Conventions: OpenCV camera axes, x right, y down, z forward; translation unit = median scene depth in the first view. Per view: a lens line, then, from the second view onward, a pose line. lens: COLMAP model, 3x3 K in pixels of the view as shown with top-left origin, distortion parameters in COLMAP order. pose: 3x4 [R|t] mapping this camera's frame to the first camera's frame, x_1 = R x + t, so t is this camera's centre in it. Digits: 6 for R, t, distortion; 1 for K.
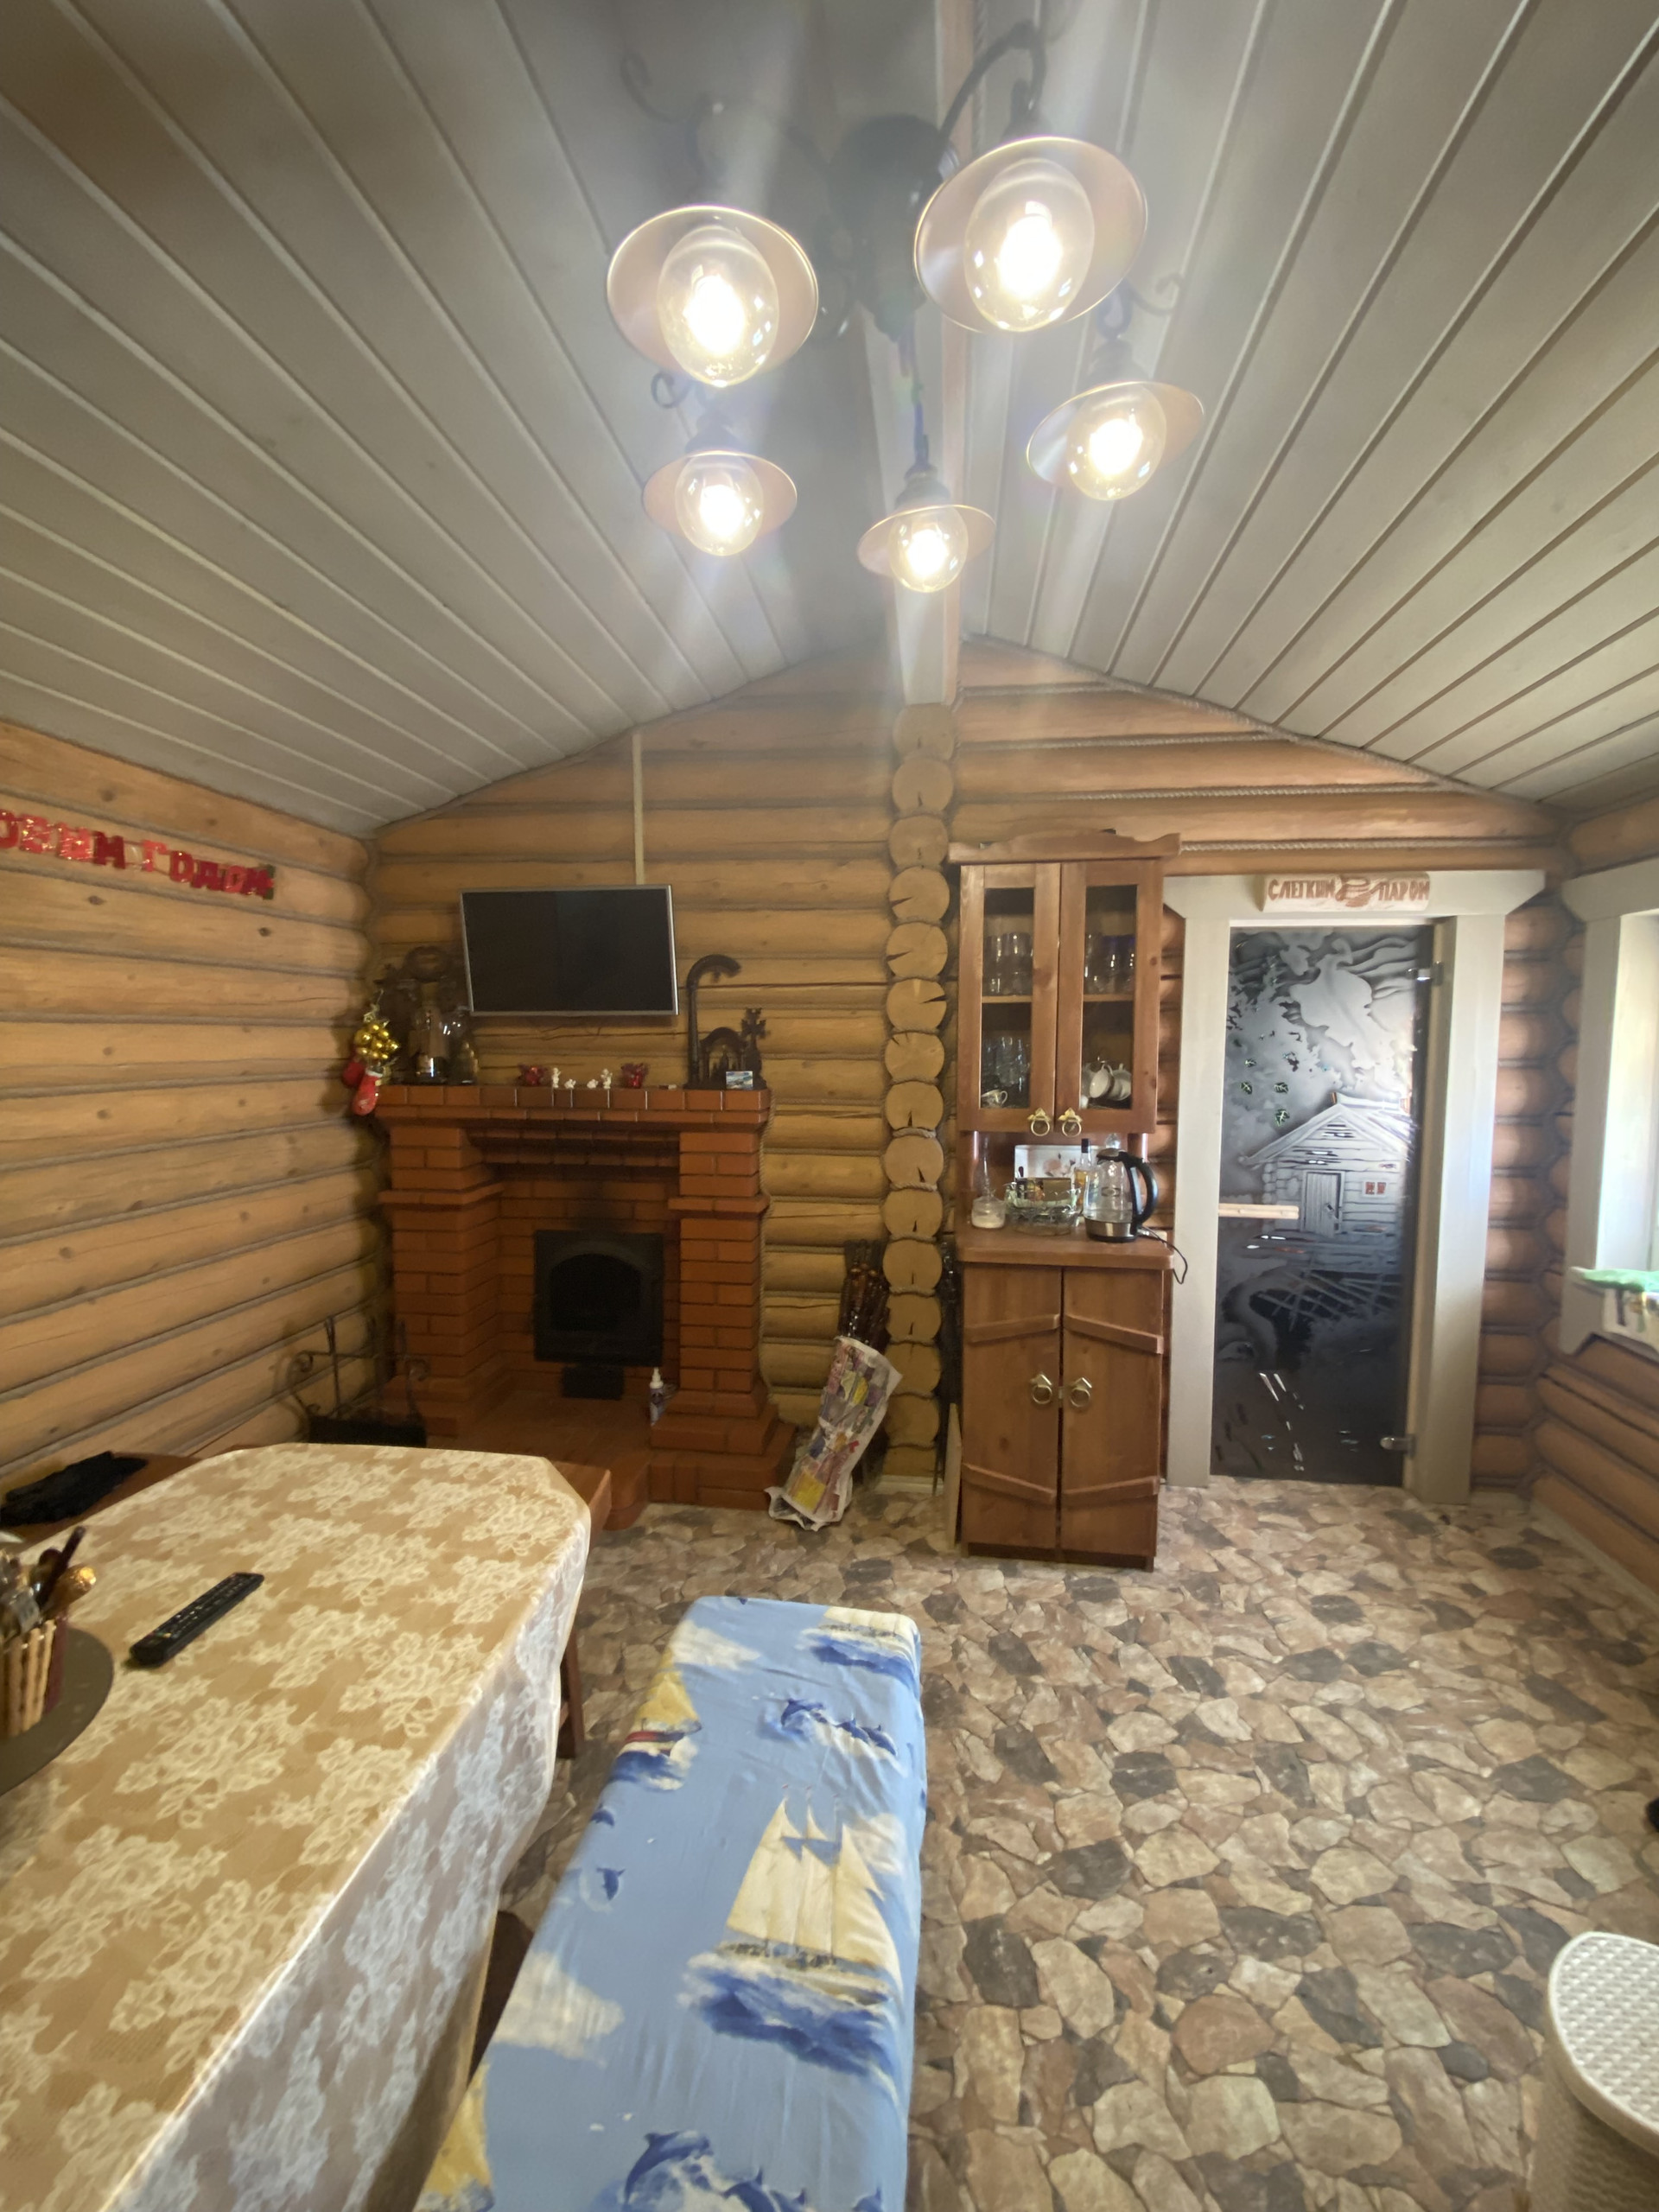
lens RADIAL K [[922.6, 0, 829.5], [0, 922.6, 1106.0], [0, 0, 1]] dist [0.027711, -0.022651]
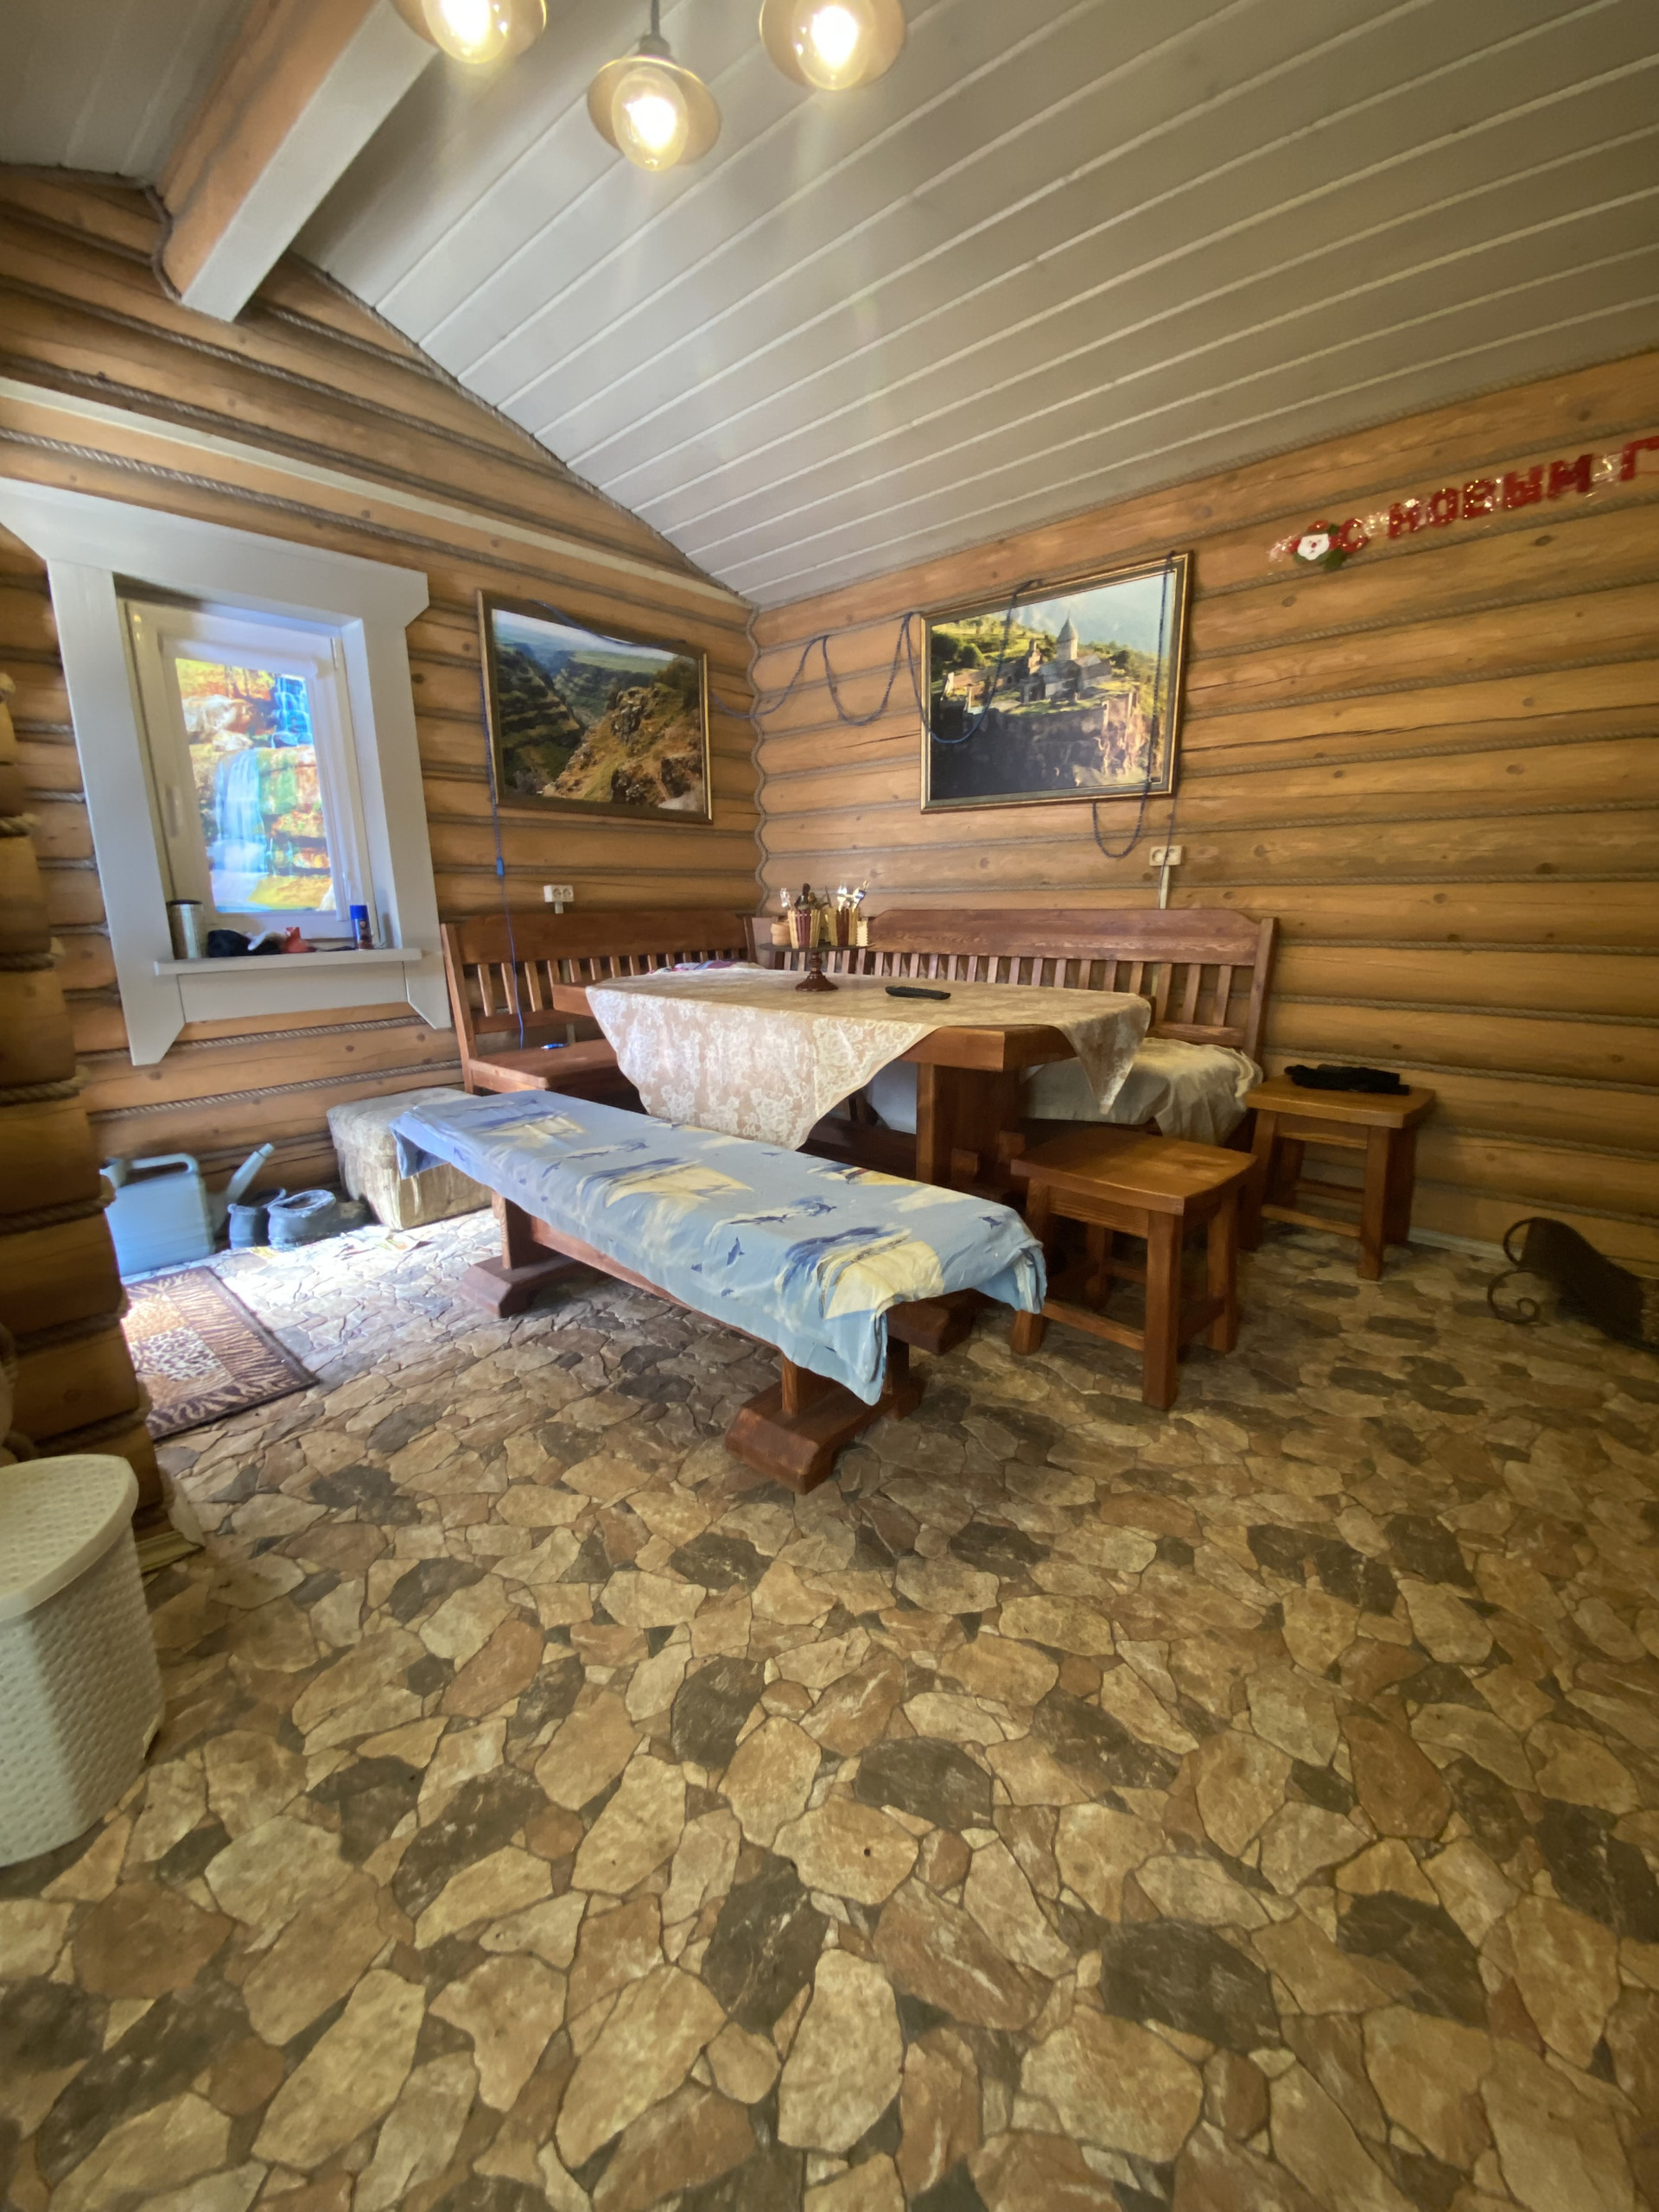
lens RADIAL K [[922.6, 0, 829.5], [0, 922.6, 1106.0], [0, 0, 1]] dist [0.027711, -0.022651]
pose [[-0.586798, 0.171608, -0.791340, 0.713466], [-0.063404, 0.964546, 0.256185, 0.203319], [0.807247, 0.200503, -0.555113, 1.380149]]
